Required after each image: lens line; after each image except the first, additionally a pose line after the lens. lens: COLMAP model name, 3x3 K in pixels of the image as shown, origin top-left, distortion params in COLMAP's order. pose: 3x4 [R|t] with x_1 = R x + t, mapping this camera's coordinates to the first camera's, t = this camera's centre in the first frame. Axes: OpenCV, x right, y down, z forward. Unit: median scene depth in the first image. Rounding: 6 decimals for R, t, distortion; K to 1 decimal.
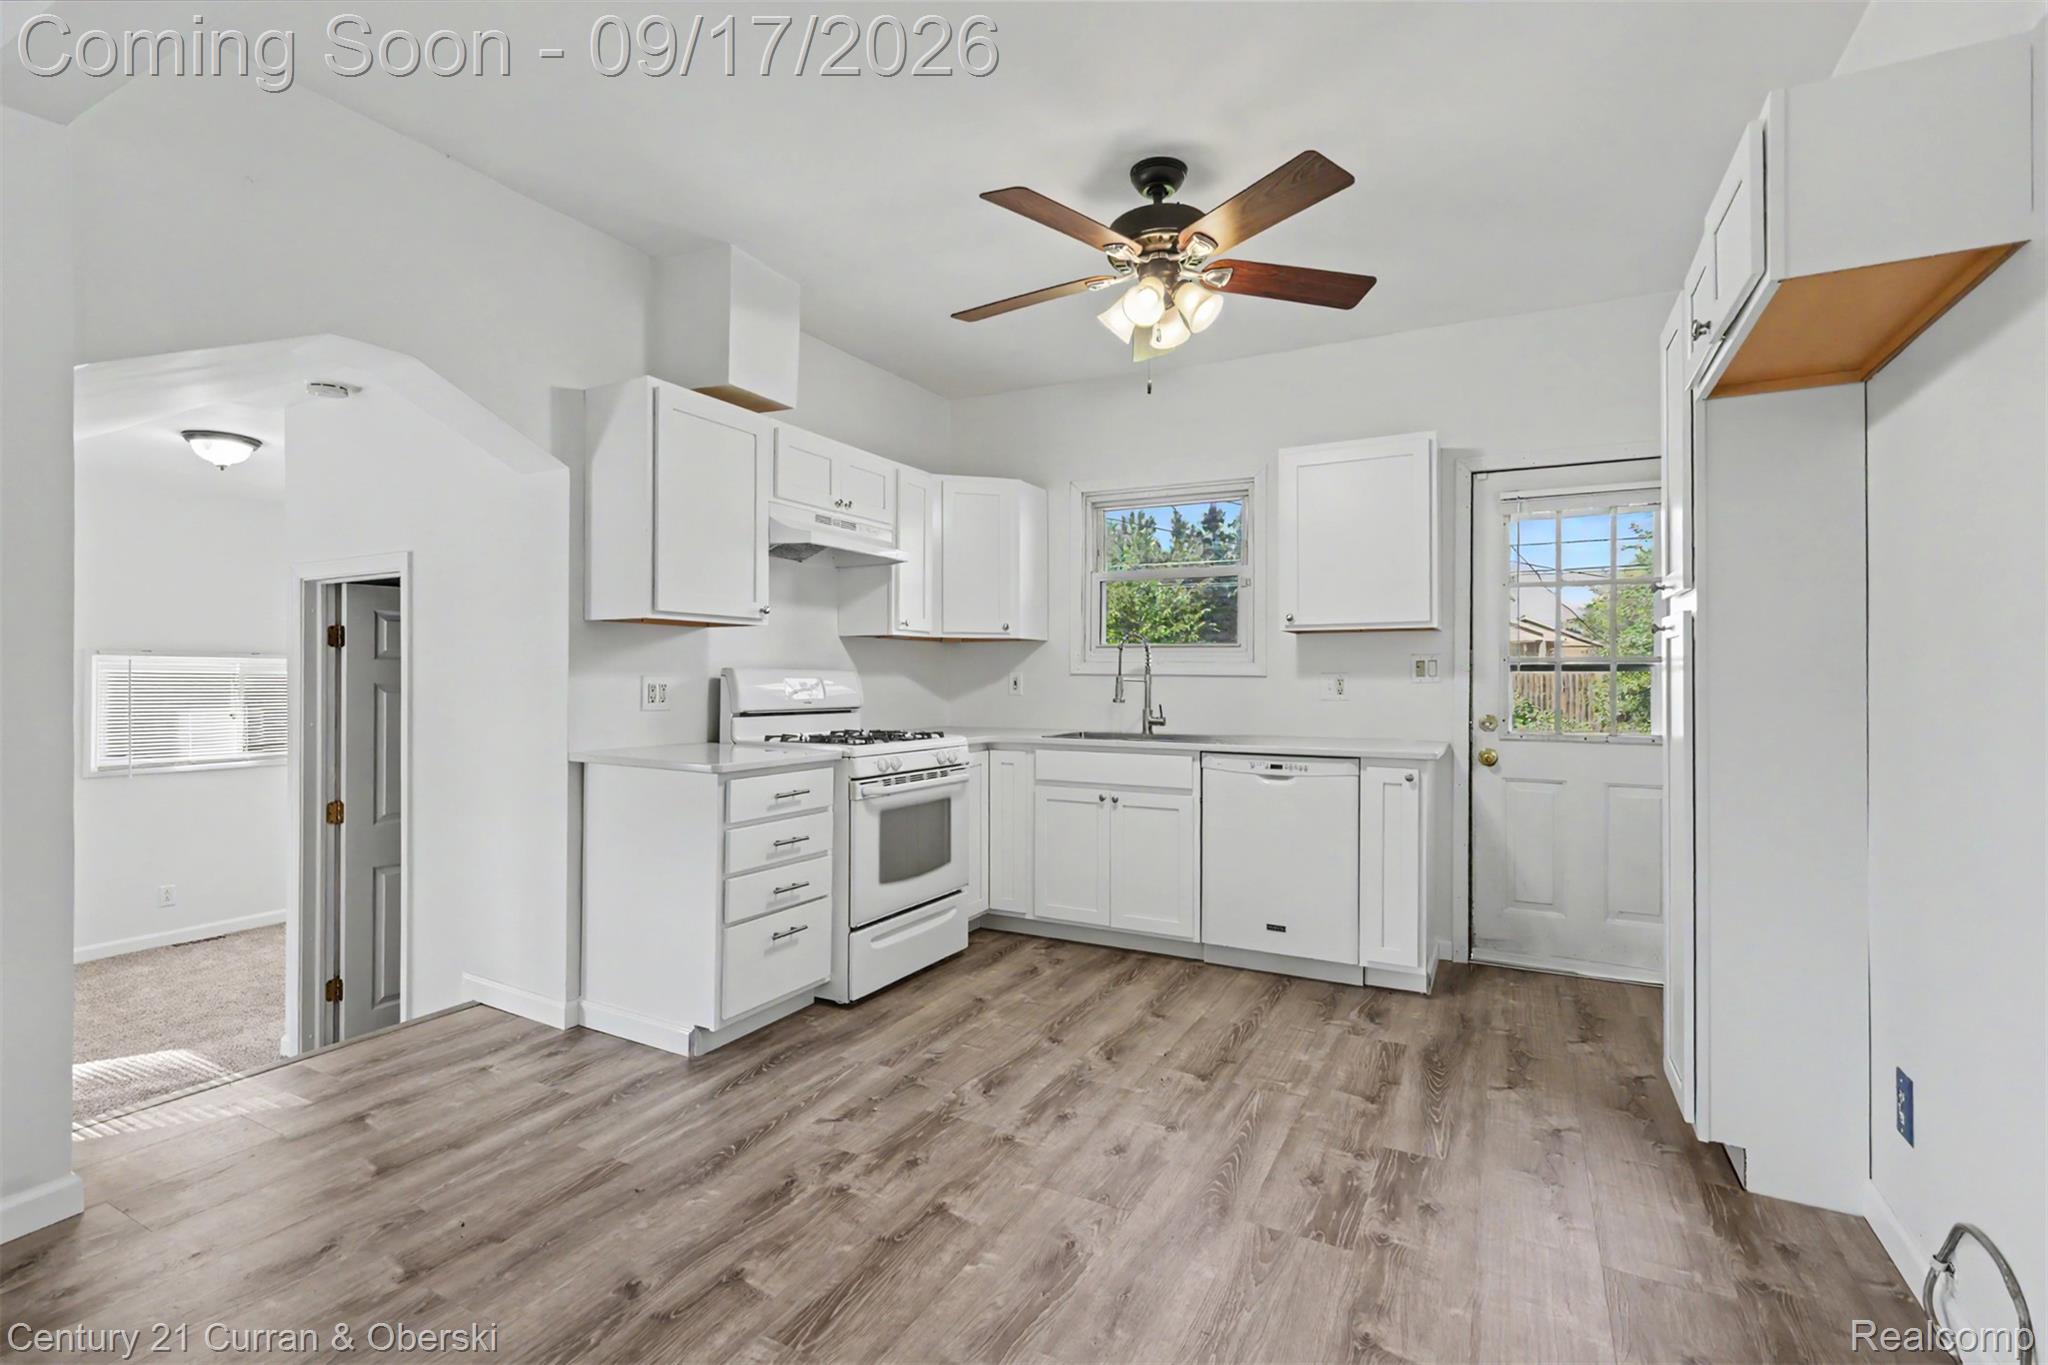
lens RADIAL K [[926.8, 0, 1030.8], [0, 926.8, 674.3], [0, 0, 1]] dist [0.009352, -0.000359]
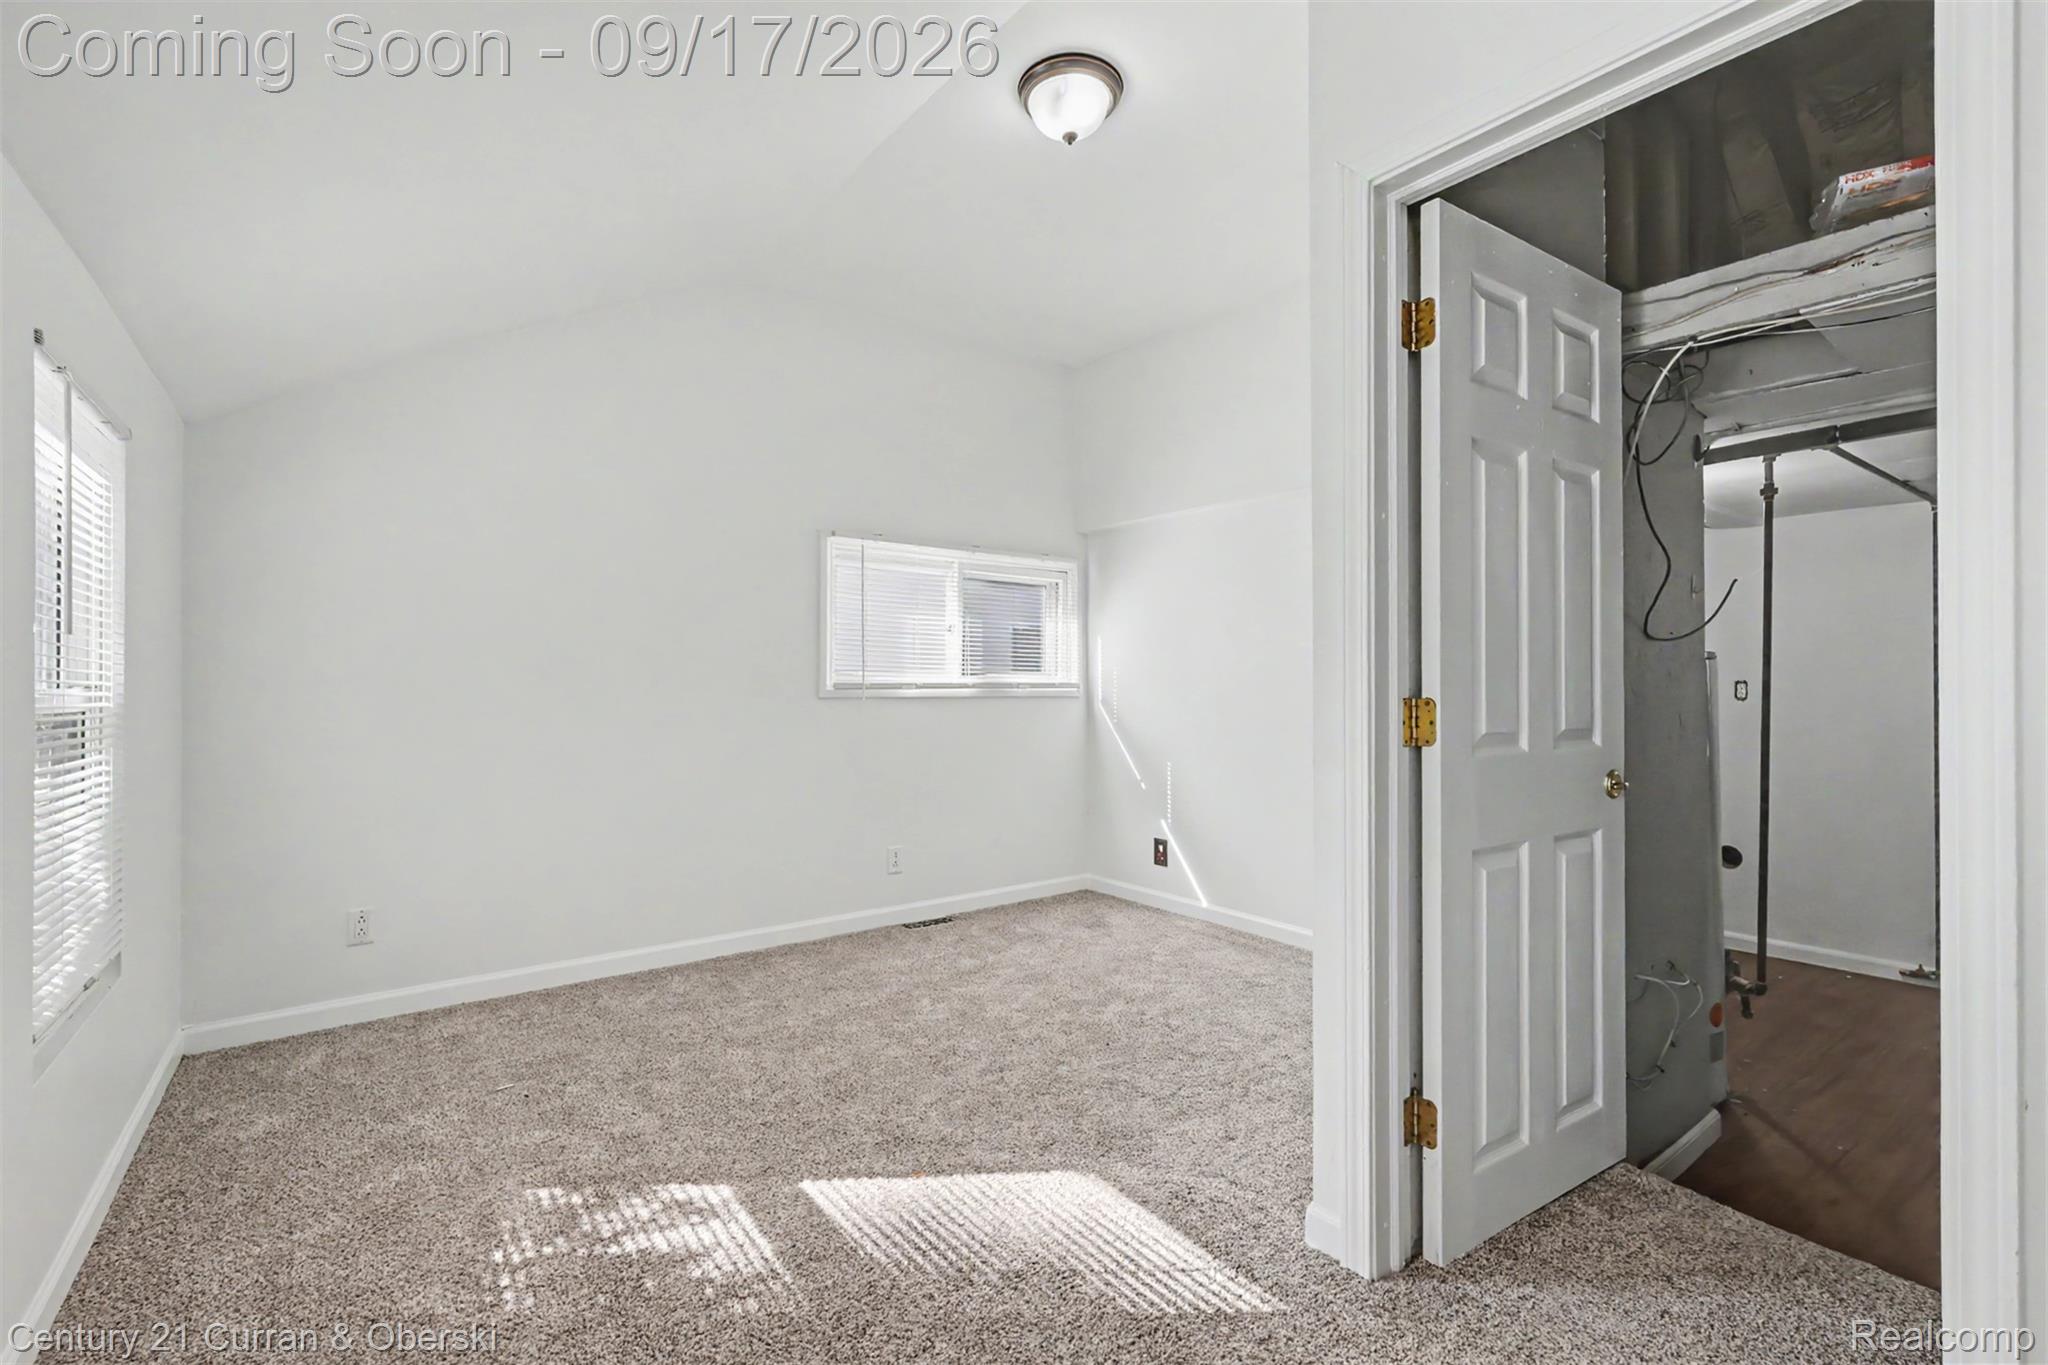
lens RADIAL K [[897.8, 0, 1028.2], [0, 897.8, 671.5], [0, 0, 1]] dist [0.000005, -0.000002]
pose [[0.910569, -0.010850, -0.413215, -0.698622], [0.010126, 0.999941, -0.003942, 0.117391], [0.413234, -0.000594, 0.910625, 0.507051]]
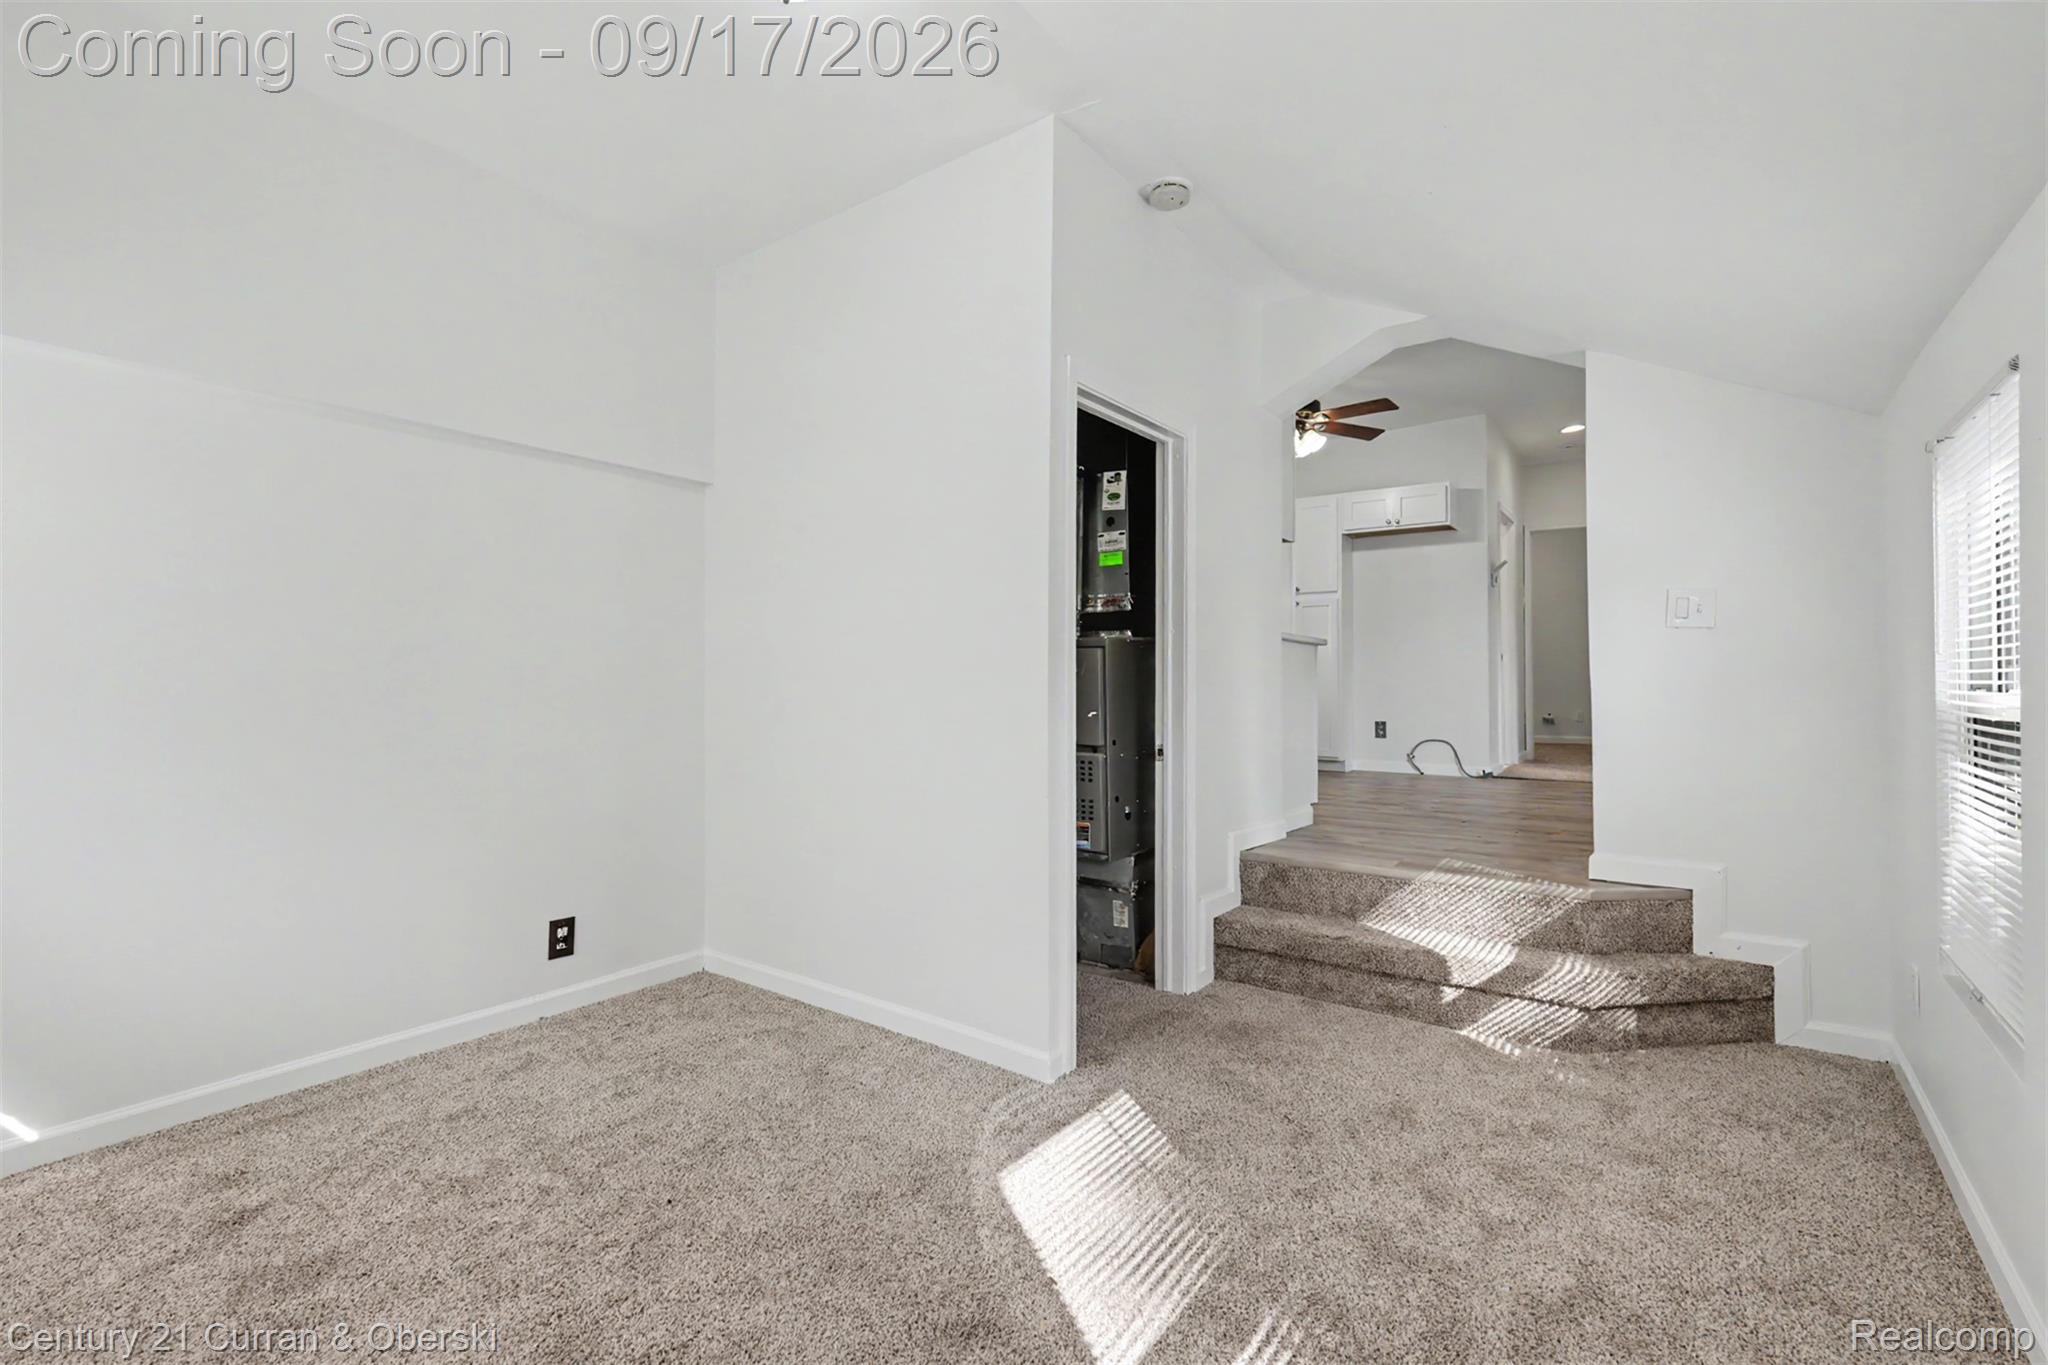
lens RADIAL K [[897.8, 0, 1028.2], [0, 897.8, 671.5], [0, 0, 1]] dist [0.000005, -0.000002]
pose [[0.153301, -0.007495, 0.988151, -1.591241], [-0.002204, 0.999966, 0.007927, 0.103435], [-0.988177, -0.003393, 0.153279, 1.003757]]
